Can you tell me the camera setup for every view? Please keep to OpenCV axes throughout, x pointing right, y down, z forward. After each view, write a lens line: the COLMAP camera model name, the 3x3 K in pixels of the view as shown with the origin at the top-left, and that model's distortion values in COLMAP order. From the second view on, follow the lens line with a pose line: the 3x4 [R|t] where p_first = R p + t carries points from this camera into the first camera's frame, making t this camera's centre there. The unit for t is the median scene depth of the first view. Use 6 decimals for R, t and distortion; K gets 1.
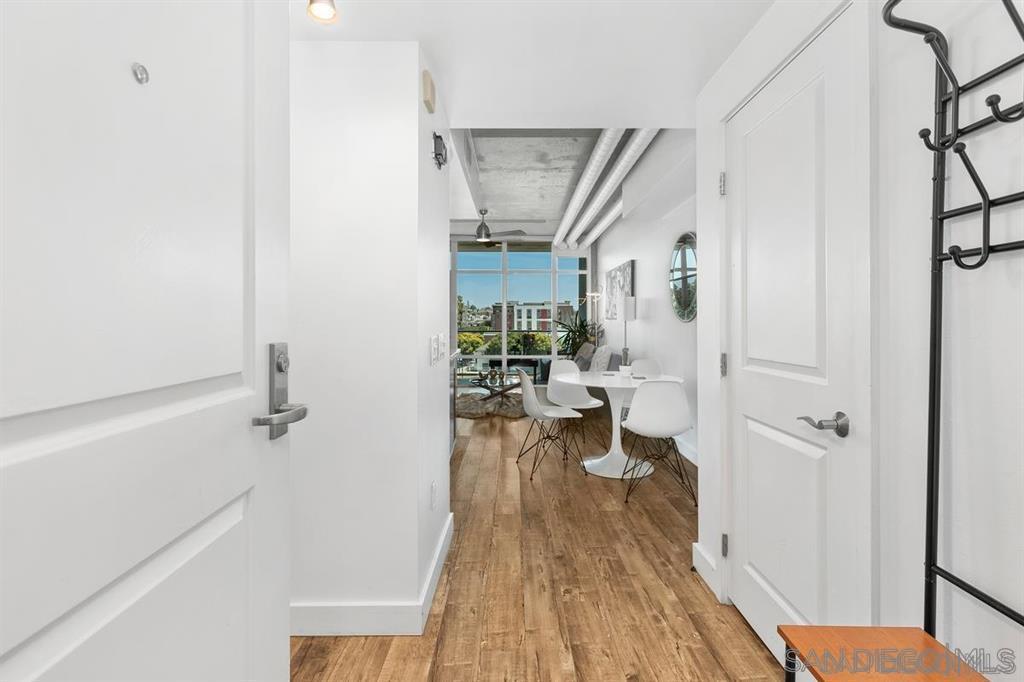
lens RADIAL K [[472.1, 0, 514.4], [0, 472.1, 334.3], [0, 0, 1]] dist [-0.000535, 0.001015]
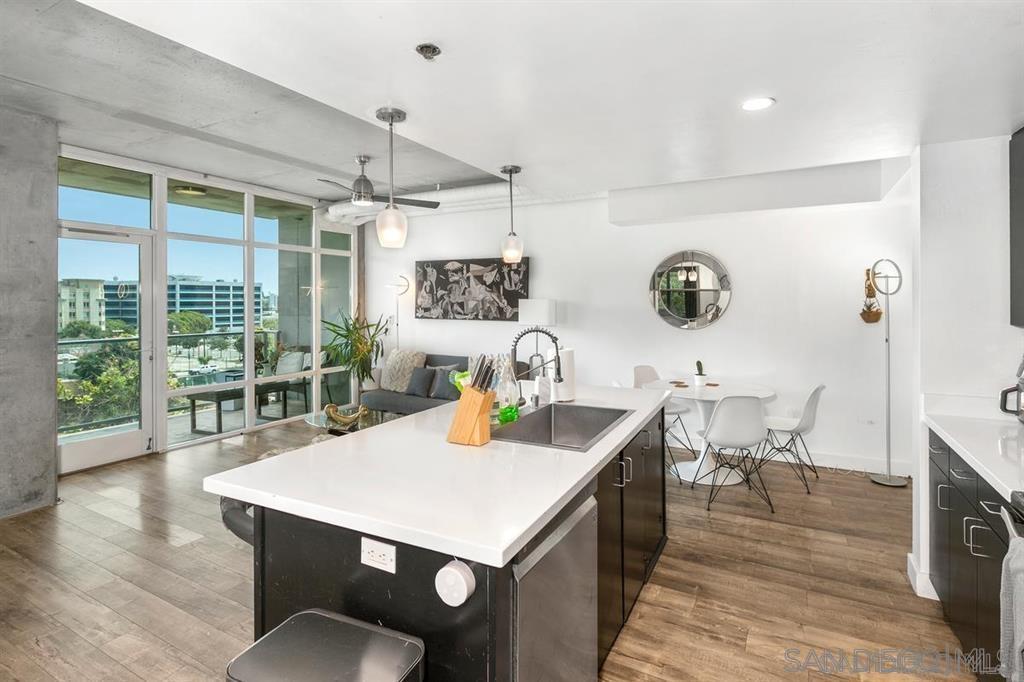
lens RADIAL K [[506.3, 0, 518.7], [0, 506.3, 297.6], [0, 0, 1]] dist [-0.002619, -0.002570]
pose [[0.482144, 0.004960, 0.876078, -0.549625], [0.020552, 0.999645, -0.016971, -0.053562], [-0.875851, 0.026187, 0.481871, 0.464425]]
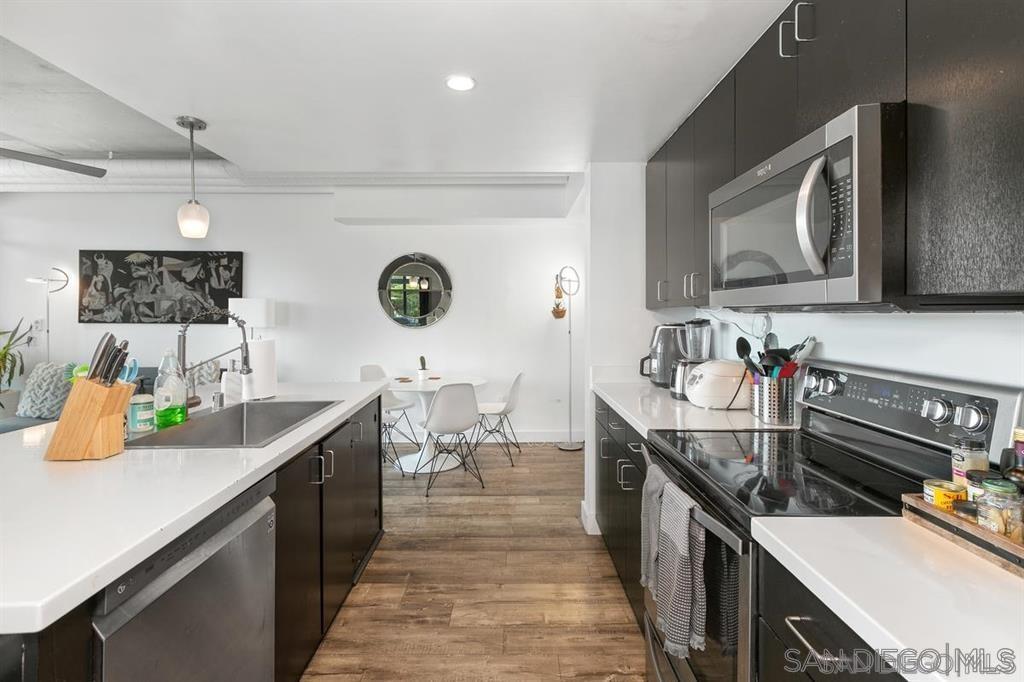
lens RADIAL K [[472.1, 0, 512.4], [0, 472.1, 313.3], [0, 0, 1]] dist [-0.000535, 0.001015]
pose [[0.000823, 0.005845, 0.999983, -0.502823], [0.021877, 0.999743, -0.005862, -0.029988], [-0.999760, 0.021881, 0.000695, 0.454145]]
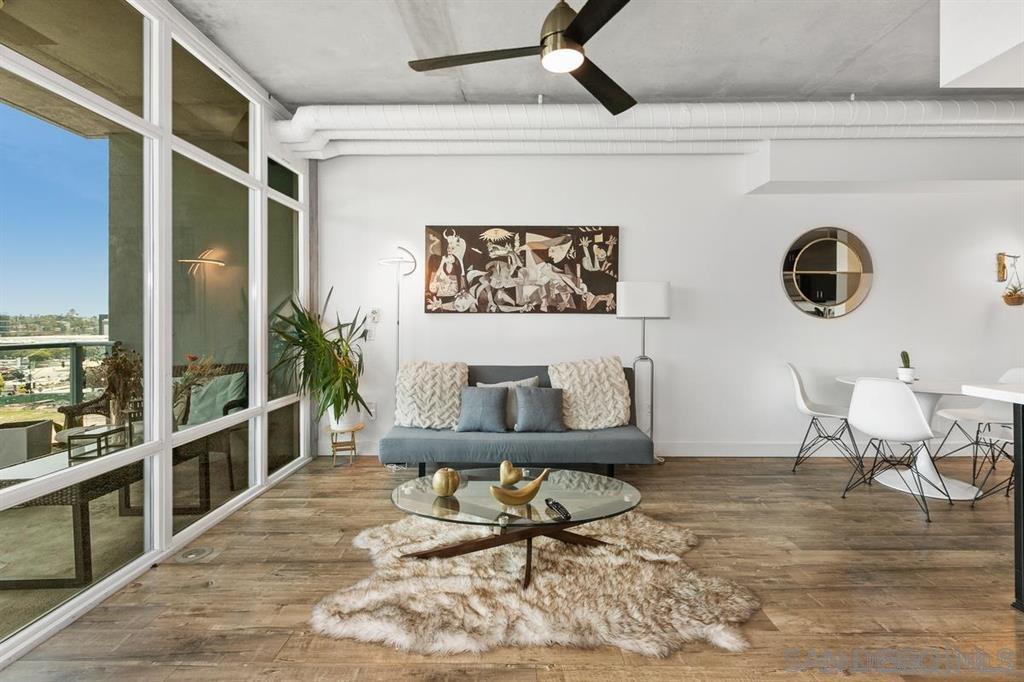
lens RADIAL K [[472.1, 0, 507.7], [0, 472.1, 313.2], [0, 0, 1]] dist [-0.000535, 0.001015]
pose [[0.014624, 0.005943, 0.999875, -0.380351], [0.025920, 0.999644, -0.006320, -0.027124], [-0.999557, 0.026009, 0.014465, 1.006356]]
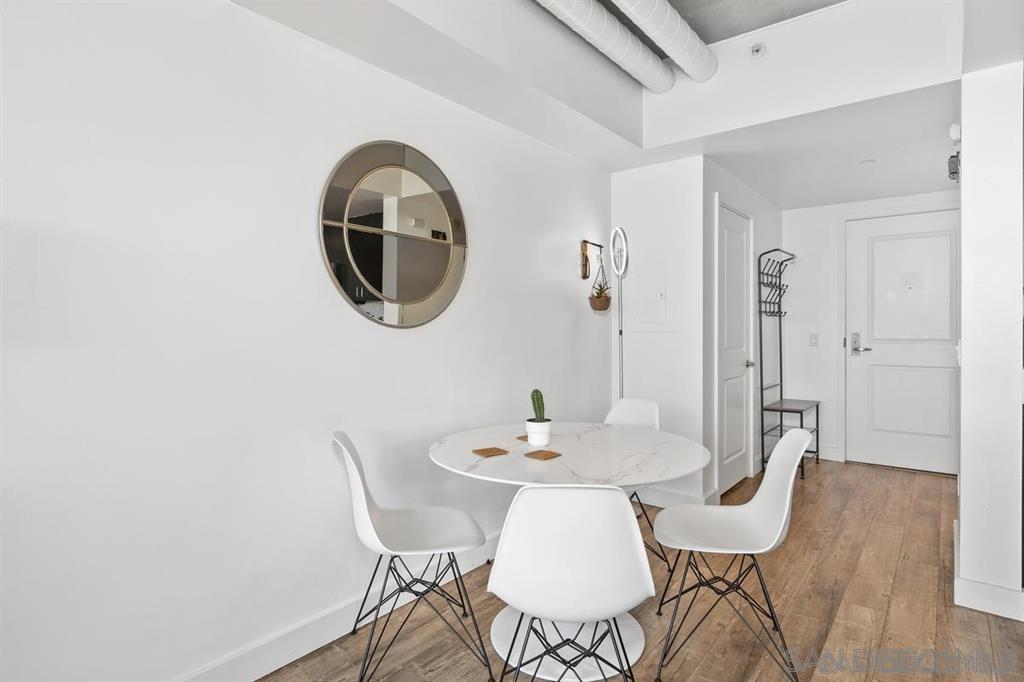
lens RADIAL K [[545.0, 0, 513.9], [0, 545.0, 344.0], [0, 0, 1]] dist [-0.003469, -0.000513]
pose [[-0.782352, -0.021744, 0.622456, -0.043067], [0.009644, 0.998848, 0.047014, -0.018335], [-0.622761, 0.042784, -0.781241, 0.826115]]
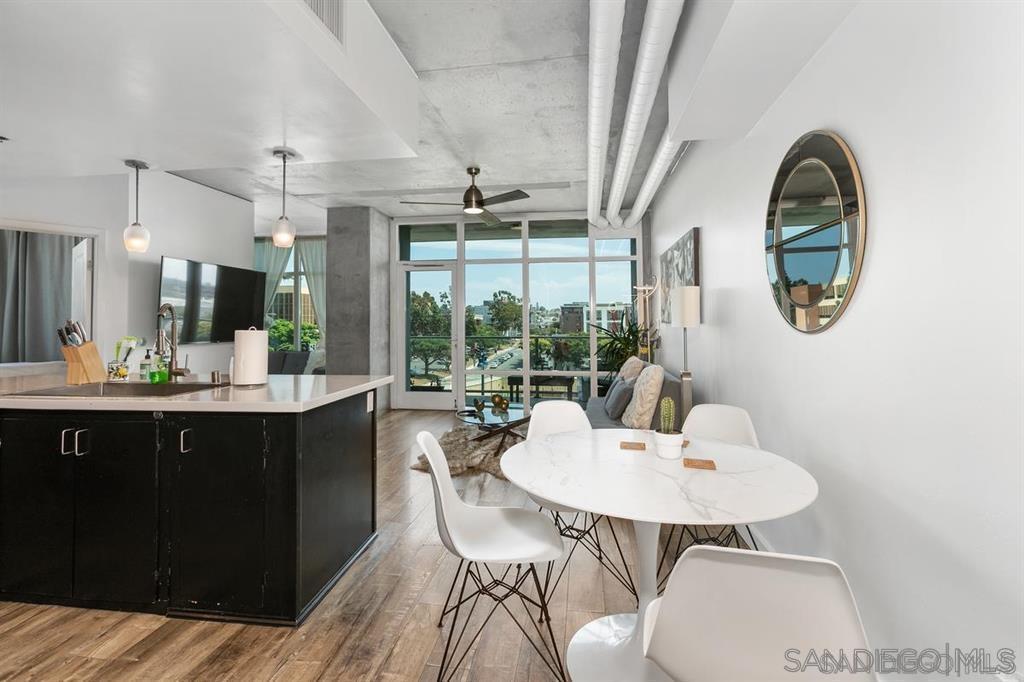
lens RADIAL K [[472.1, 0, 516.6], [0, 472.1, 311.8], [0, 0, 1]] dist [-0.000535, 0.001015]
pose [[0.988794, -0.006292, -0.149156, 0.093093], [-0.001316, 0.998705, -0.050854, -0.013558], [0.149283, 0.050481, 0.987505, 0.305342]]
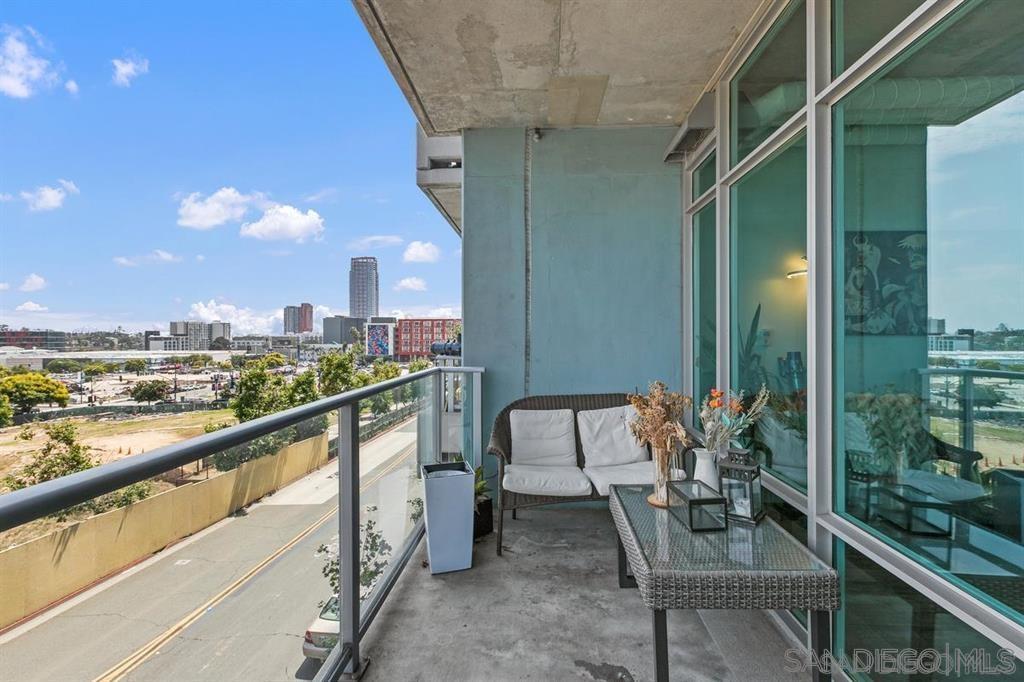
lens RADIAL K [[472.1, 0, 512.9], [0, 472.1, 335.3], [0, 0, 1]] dist [-0.000535, 0.001015]
pose [[0.069119, -0.002991, 0.997604, -0.311624], [0.022274, 0.999751, 0.001454, -0.041719], [-0.997360, 0.022121, 0.069169, 1.427080]]
